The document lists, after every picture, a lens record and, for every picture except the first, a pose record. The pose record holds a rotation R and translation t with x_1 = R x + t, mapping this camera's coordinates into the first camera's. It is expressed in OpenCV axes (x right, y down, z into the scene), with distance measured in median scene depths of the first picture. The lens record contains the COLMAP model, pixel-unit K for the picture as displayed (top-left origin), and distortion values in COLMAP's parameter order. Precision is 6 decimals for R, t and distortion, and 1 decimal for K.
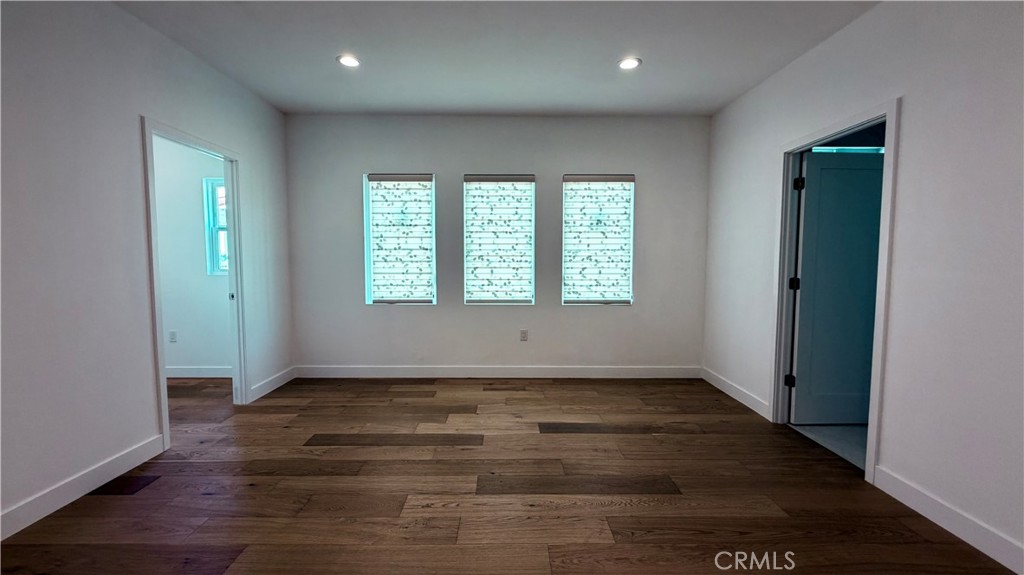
lens RADIAL K [[417.1, 0, 510.6], [0, 417.1, 285.6], [0, 0, 1]] dist [-0.001746, 0.000761]
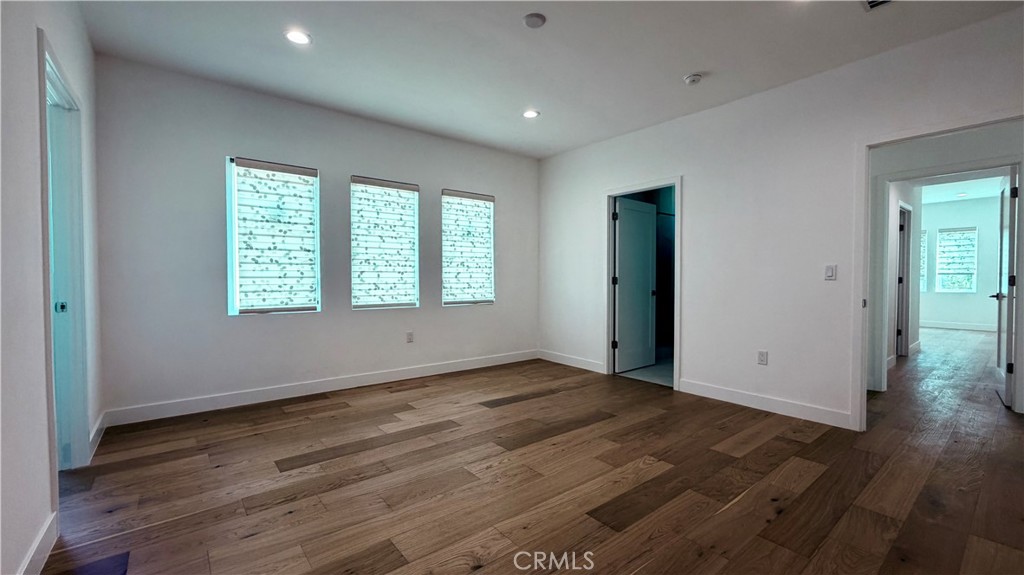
lens RADIAL K [[417.1, 0, 513.3], [0, 417.1, 289.1], [0, 0, 1]] dist [-0.001746, 0.000761]
pose [[0.783436, -0.017958, 0.621213, -0.419935], [0.039913, 0.998973, -0.021458, 0.033246], [-0.620189, 0.041606, 0.783348, 0.021672]]
